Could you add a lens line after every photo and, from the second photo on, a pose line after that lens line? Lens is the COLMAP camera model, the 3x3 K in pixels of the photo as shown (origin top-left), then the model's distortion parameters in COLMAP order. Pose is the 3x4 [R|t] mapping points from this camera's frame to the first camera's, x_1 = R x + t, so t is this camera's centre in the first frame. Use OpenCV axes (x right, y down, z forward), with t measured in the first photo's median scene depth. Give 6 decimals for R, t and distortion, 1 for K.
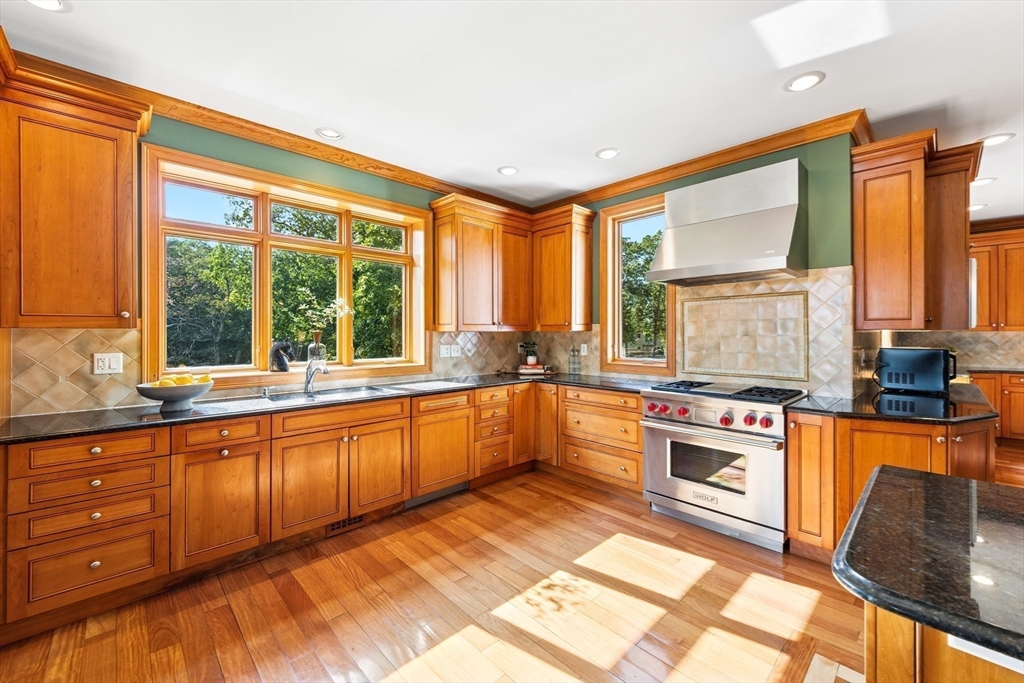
lens RADIAL K [[410.5, 0, 509.1], [0, 410.5, 335.7], [0, 0, 1]] dist [0.000937, -0.000432]
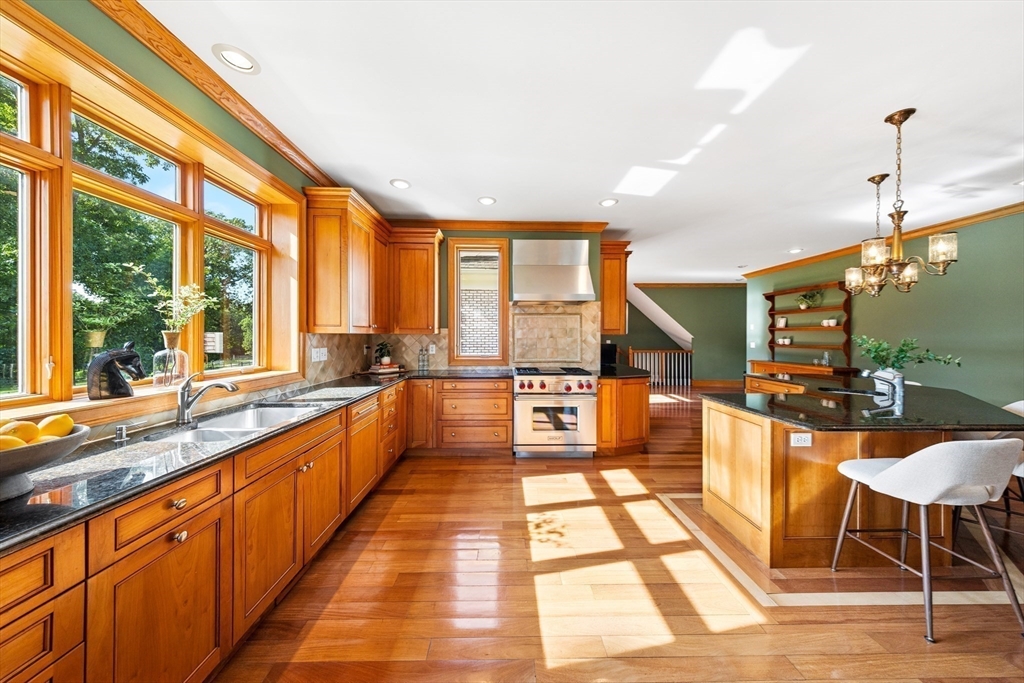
lens RADIAL K [[320.7, 0, 516.3], [0, 320.7, 339.8], [0, 0, 1]] dist [0.000052, -0.000050]
pose [[0.672513, -0.004453, 0.740072, -0.504658], [0.001479, 0.999988, 0.004673, 0.002696], [-0.740084, -0.002048, 0.672511, 0.250874]]
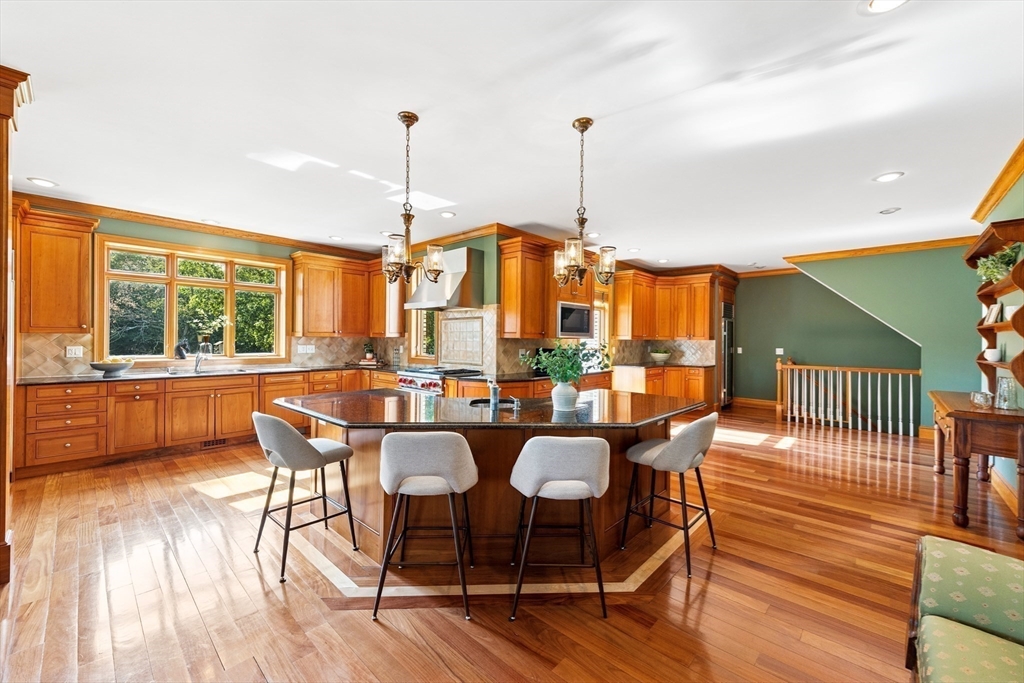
lens RADIAL K [[404.8, 0, 512.0], [0, 404.8, 341.5], [0, 0, 1]] dist [-0.001328, -0.000028]
pose [[0.998244, 0.010354, 0.058321, 0.724209], [-0.010447, 0.999945, 0.001285, -0.001955], [-0.058304, -0.001892, 0.998297, -0.762709]]
